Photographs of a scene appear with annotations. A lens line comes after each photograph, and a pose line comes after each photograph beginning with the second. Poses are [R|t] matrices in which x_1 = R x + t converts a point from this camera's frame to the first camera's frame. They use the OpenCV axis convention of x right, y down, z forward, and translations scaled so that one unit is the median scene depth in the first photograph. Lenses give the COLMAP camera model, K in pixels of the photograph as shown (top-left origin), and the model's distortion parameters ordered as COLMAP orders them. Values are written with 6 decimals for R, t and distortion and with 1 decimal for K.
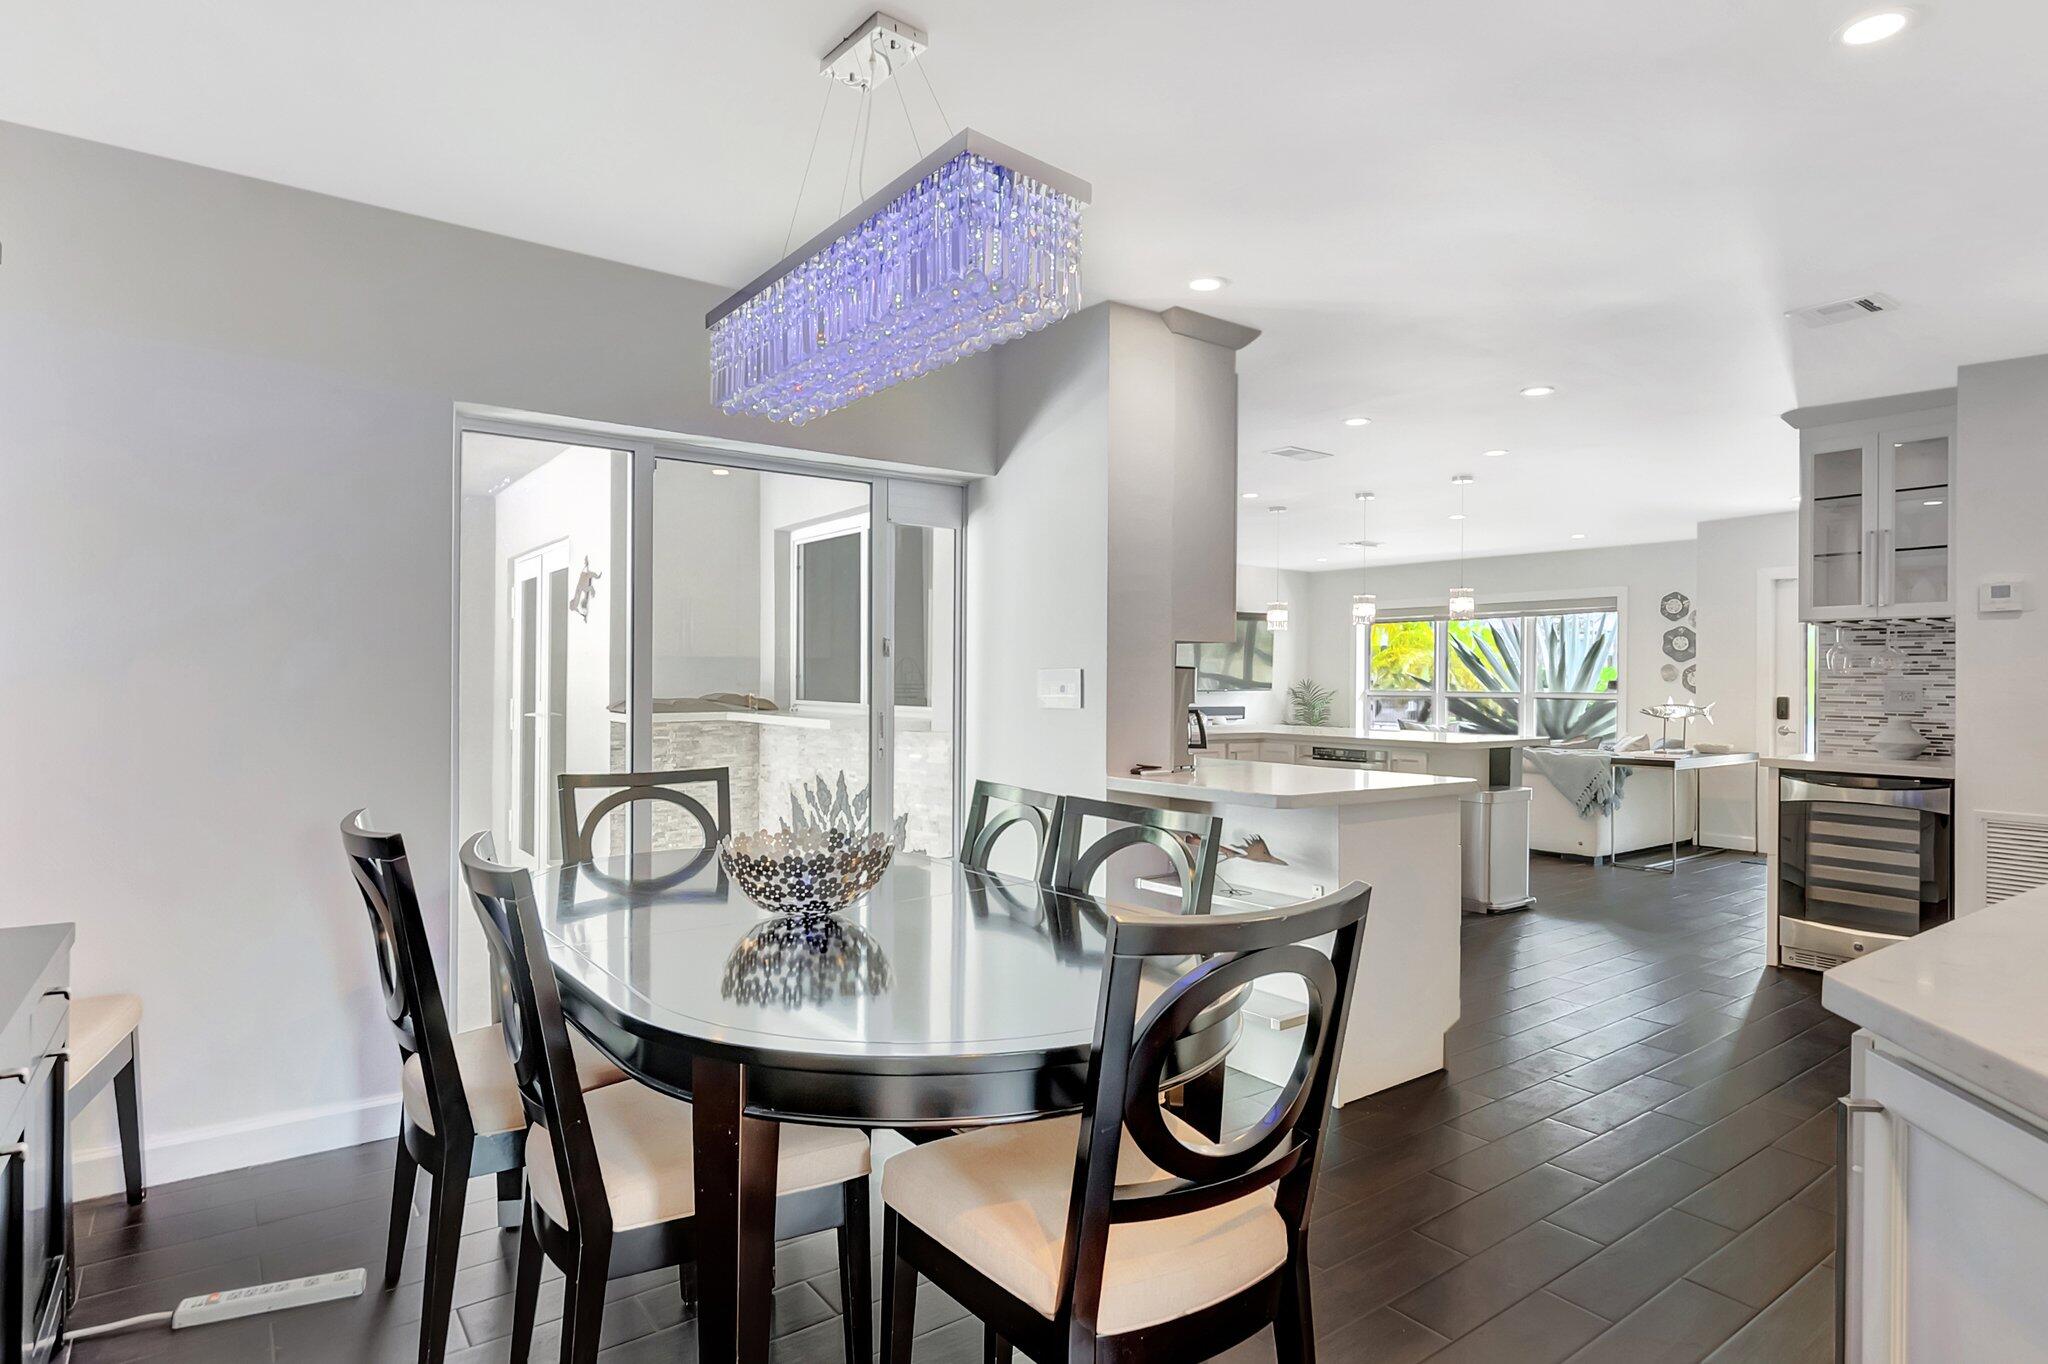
lens RADIAL K [[1070.3, 0, 1028.2], [0, 1070.3, 680.0], [0, 0, 1]] dist [-0.015521, 0.008449]
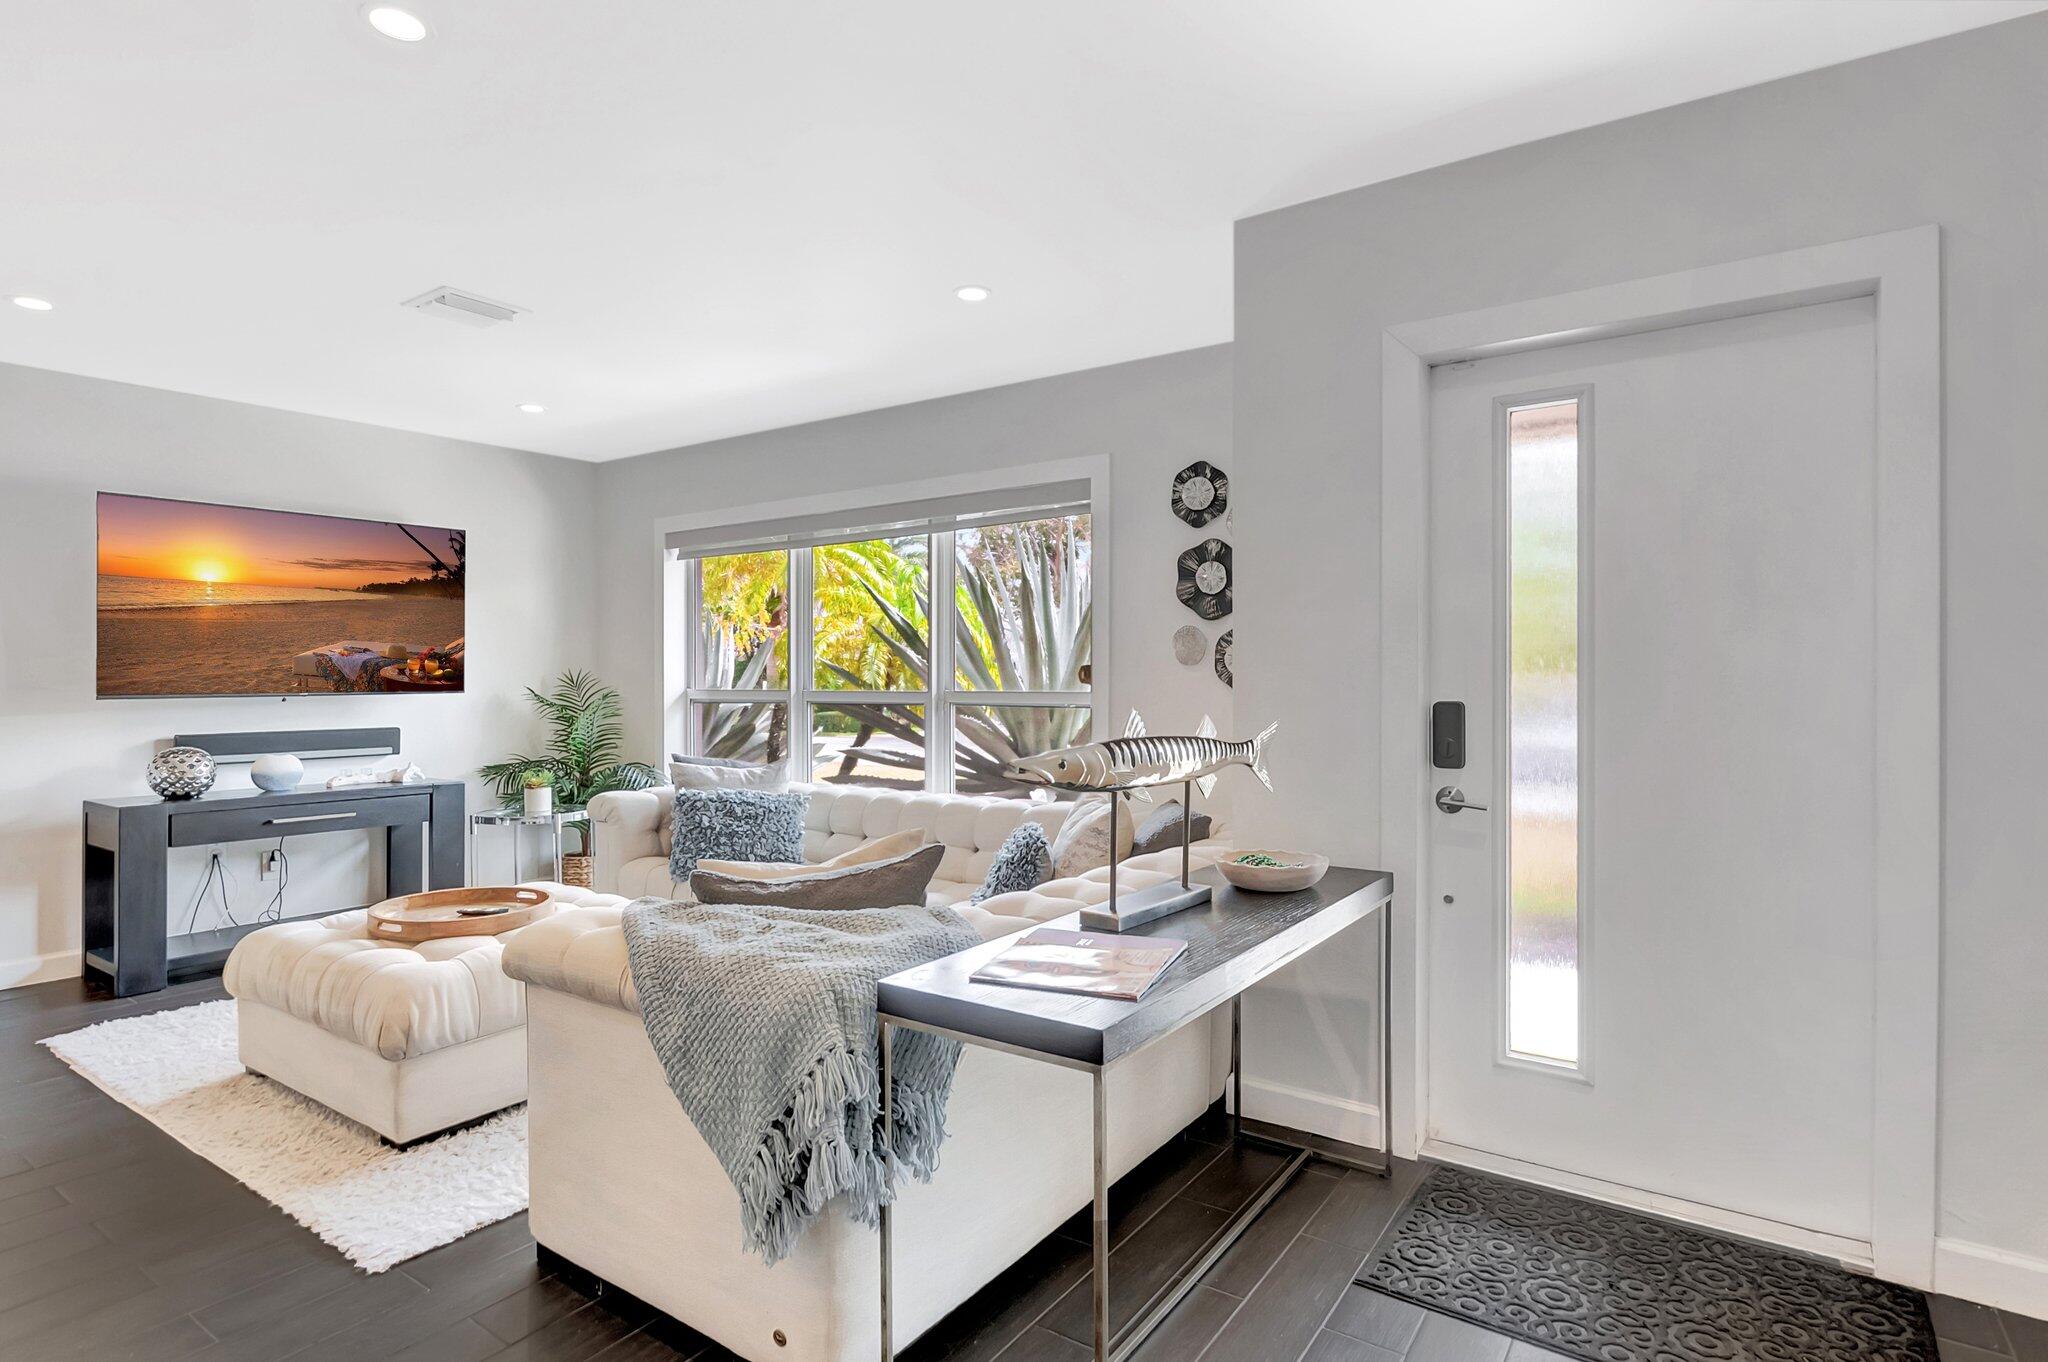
lens RADIAL K [[1070.3, 0, 1025.7], [0, 1070.3, 674.1], [0, 0, 1]] dist [-0.015521, 0.008449]
pose [[0.946406, -0.007158, 0.322901, 0.394134], [0.008103, 0.999966, -0.001583, 0.005473], [-0.322878, 0.004115, 0.946432, 0.602589]]
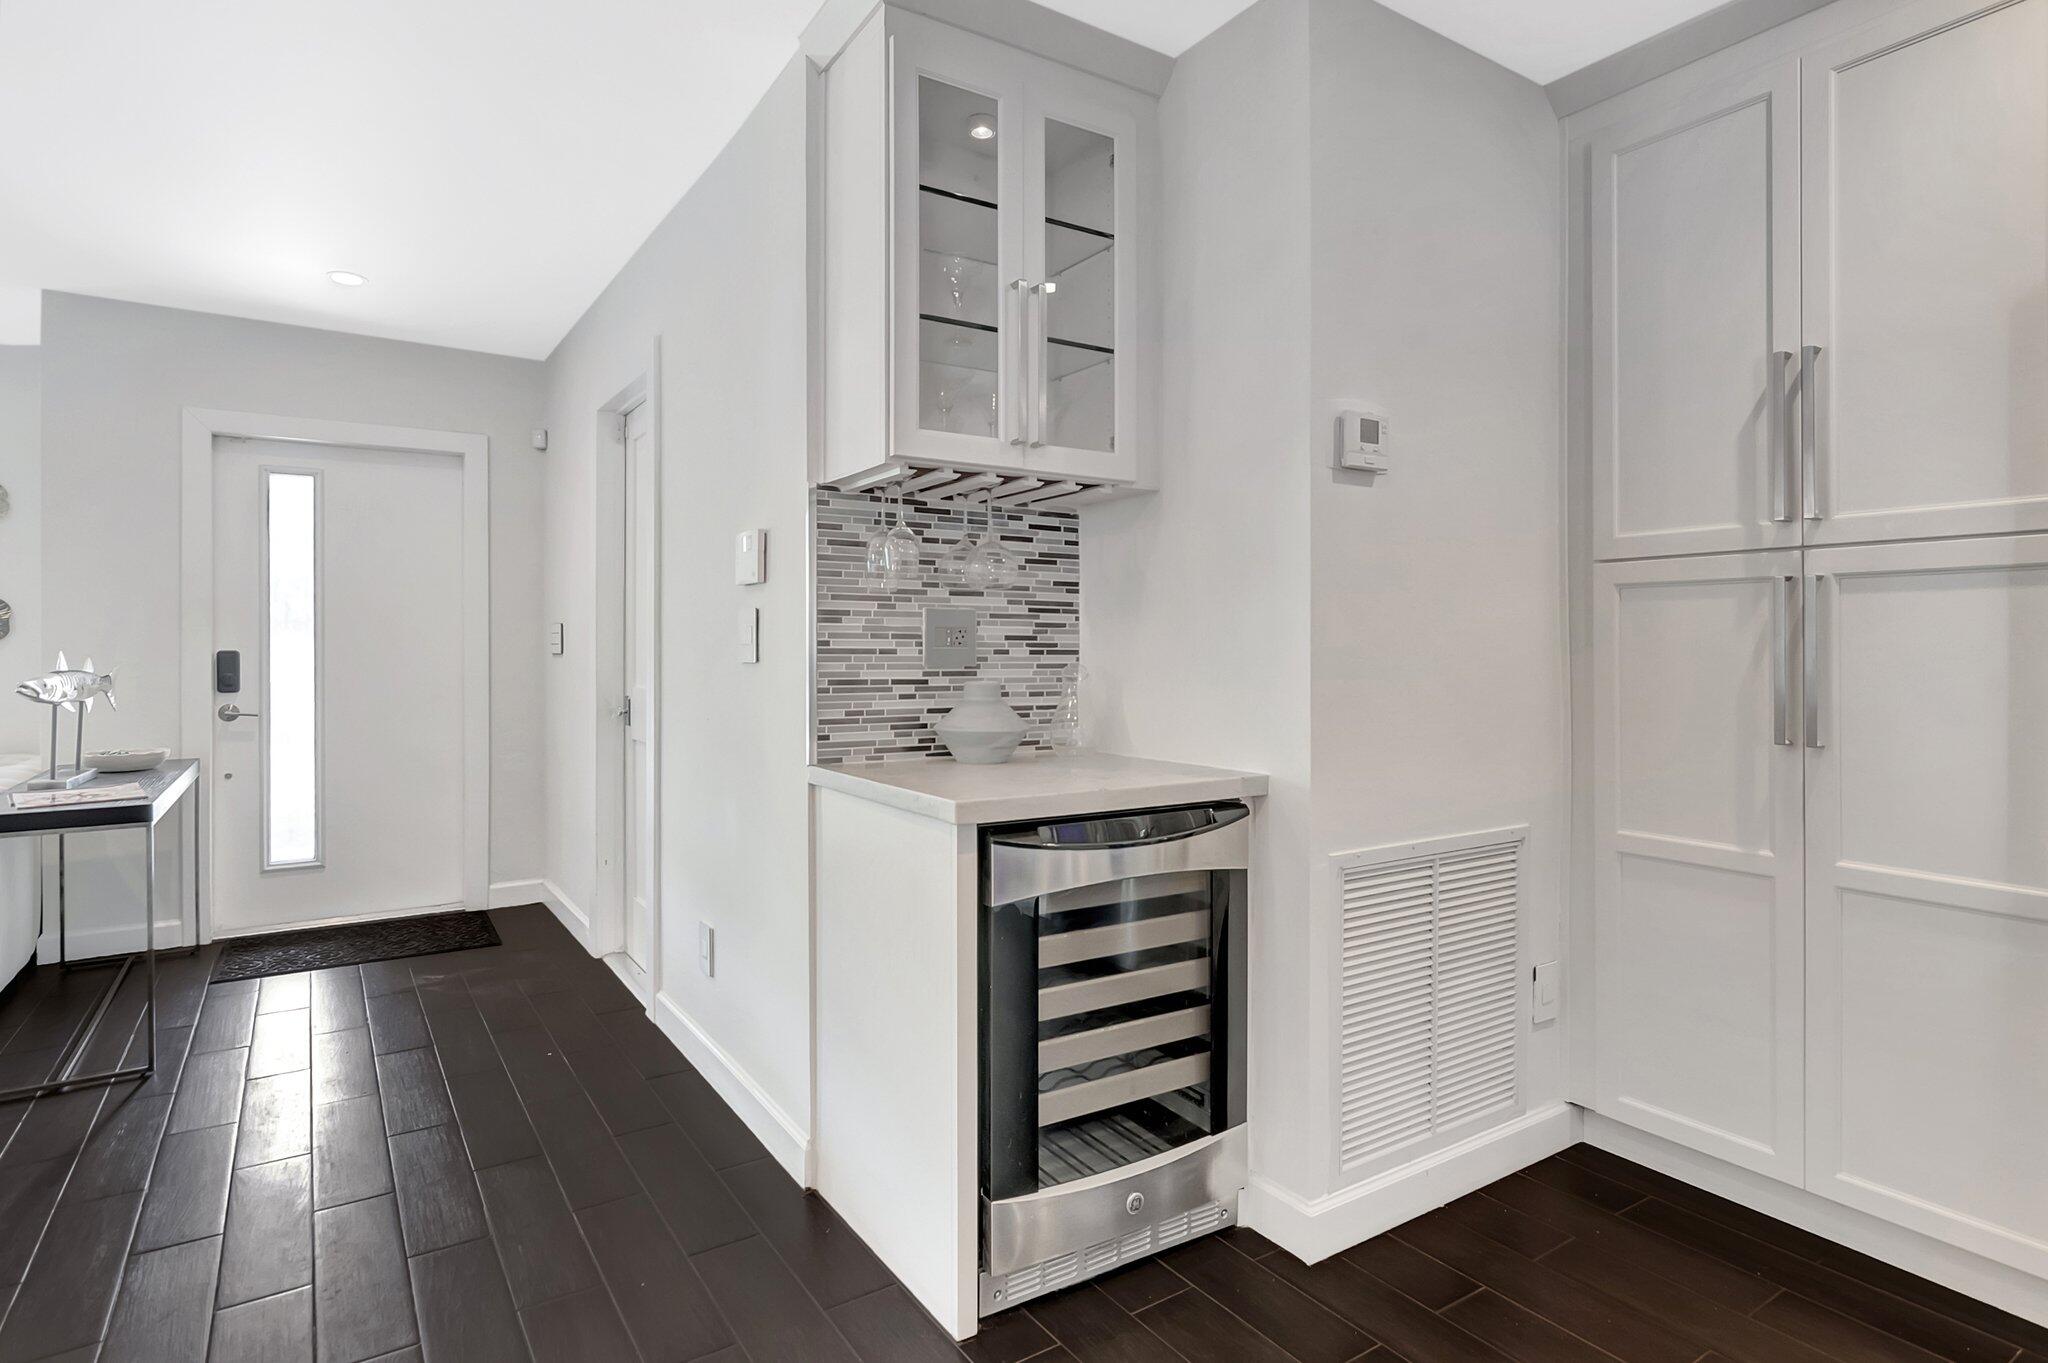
lens RADIAL K [[1070.3, 0, 996.4], [0, 1070.3, 652.9], [0, 0, 1]] dist [-0.015521, 0.008449]
pose [[0.051807, -0.017999, 0.998495, 0.158624], [0.003141, 0.999836, 0.017860, 0.007013], [-0.998652, 0.002211, 0.051855, 0.486912]]
